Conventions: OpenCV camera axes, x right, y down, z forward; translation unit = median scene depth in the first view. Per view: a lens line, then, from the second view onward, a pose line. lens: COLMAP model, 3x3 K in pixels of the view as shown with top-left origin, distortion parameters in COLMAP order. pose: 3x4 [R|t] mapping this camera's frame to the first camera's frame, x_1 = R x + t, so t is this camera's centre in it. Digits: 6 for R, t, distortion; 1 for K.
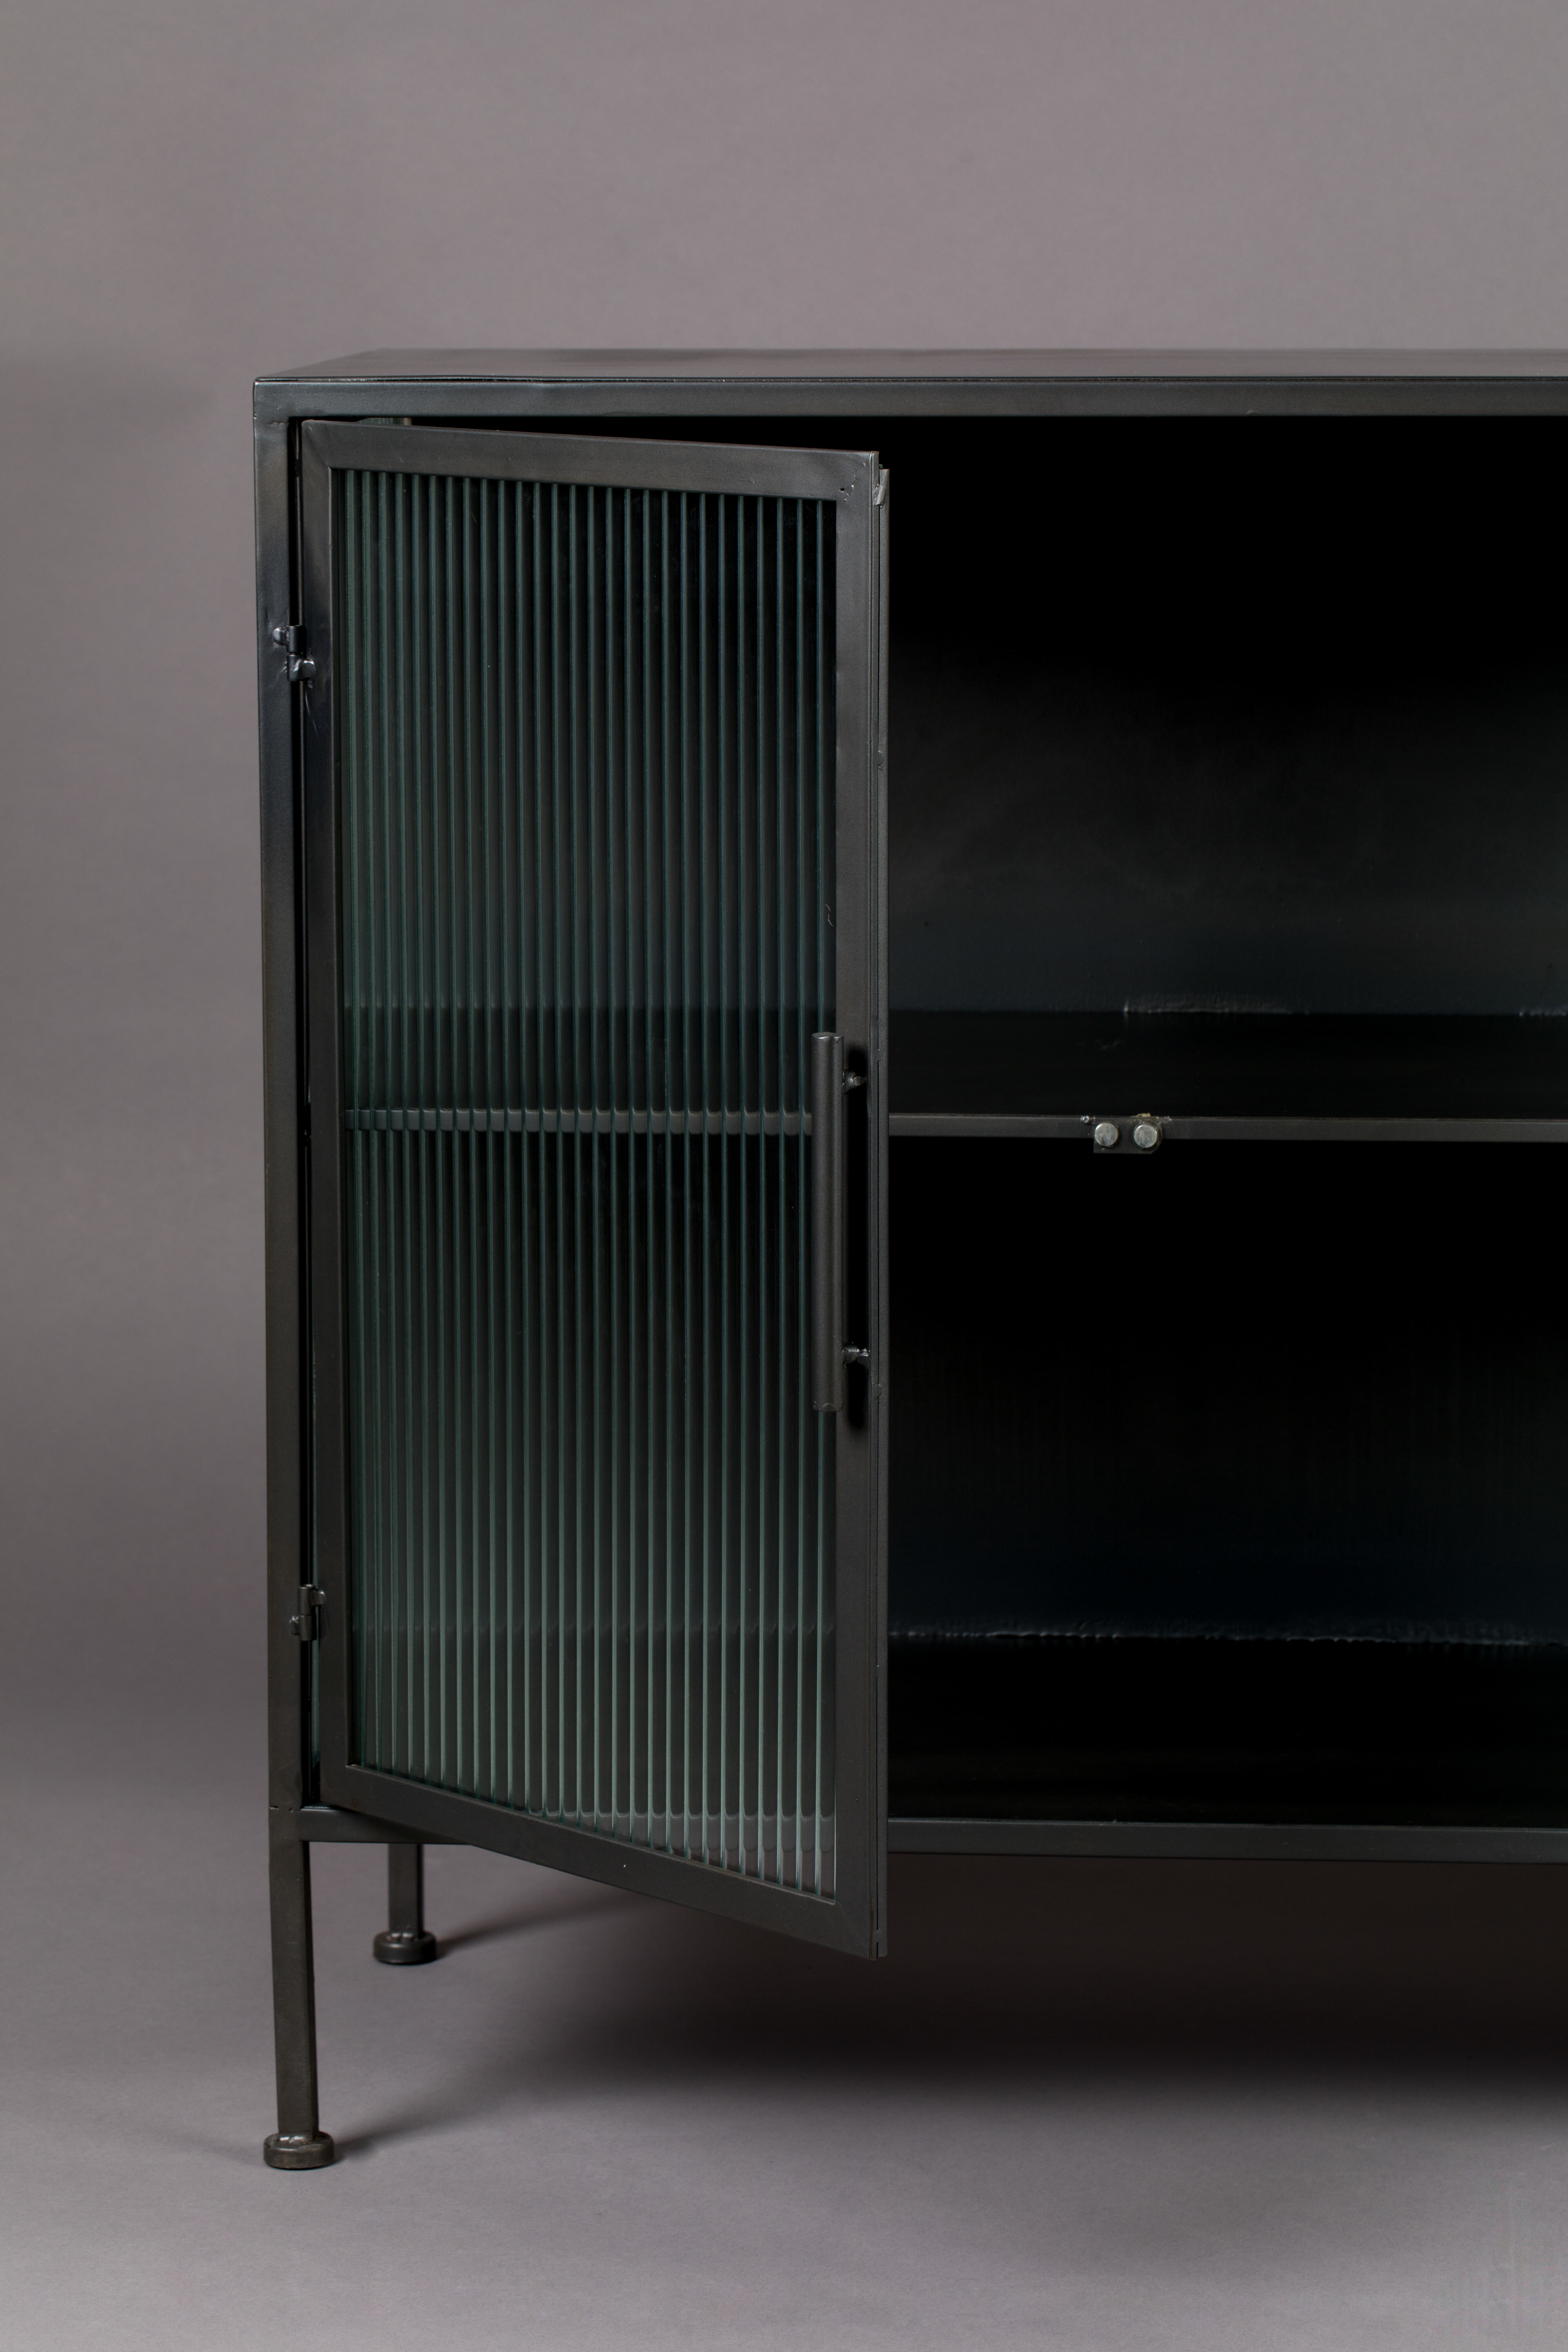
lens RADIAL K [[6898.7, 0, 785.9], [0, 6898.7, 1173.4], [0, 0, 1]] dist [-0.112697, 0.000000]
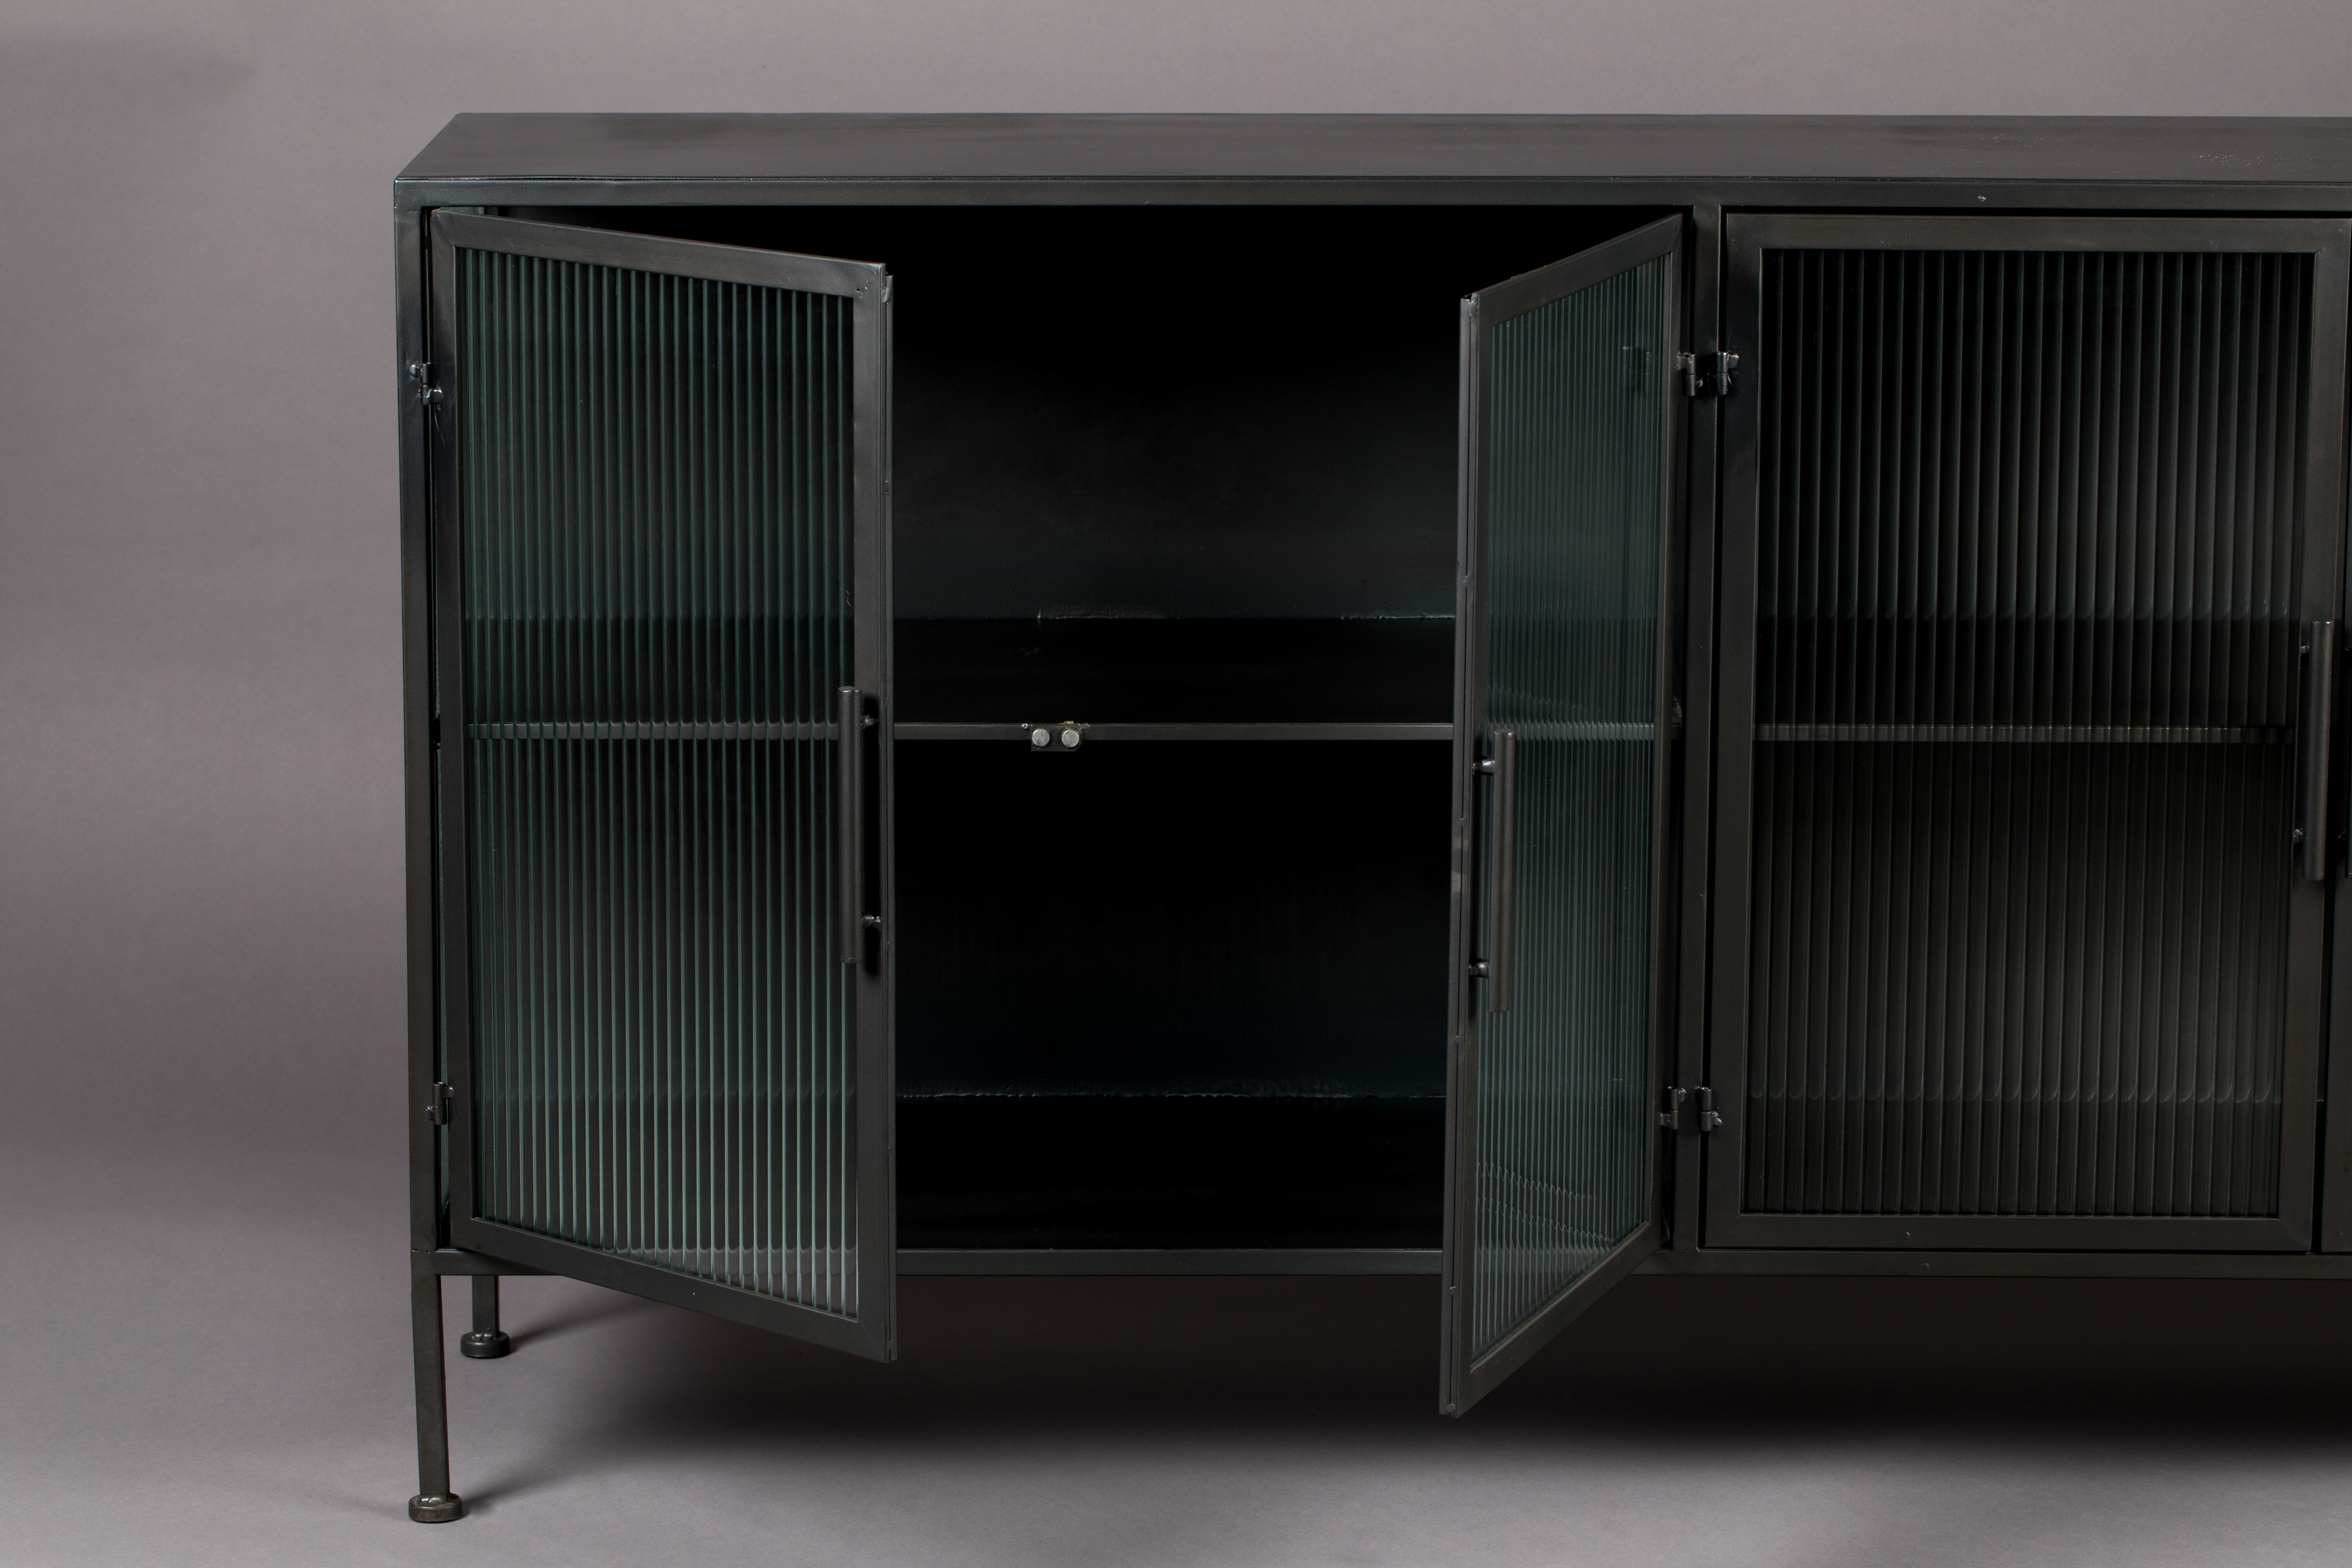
lens RADIAL K [[6898.7, 0, 1175.4], [0, 6898.7, 784.9], [0, 0, 1]] dist [-0.112697, 0.000000]
pose [[0.995402, -0.014272, 0.094713, -0.054080], [0.009773, 0.998809, 0.047795, -0.059916], [-0.095282, -0.046649, 0.994357, -0.328986]]
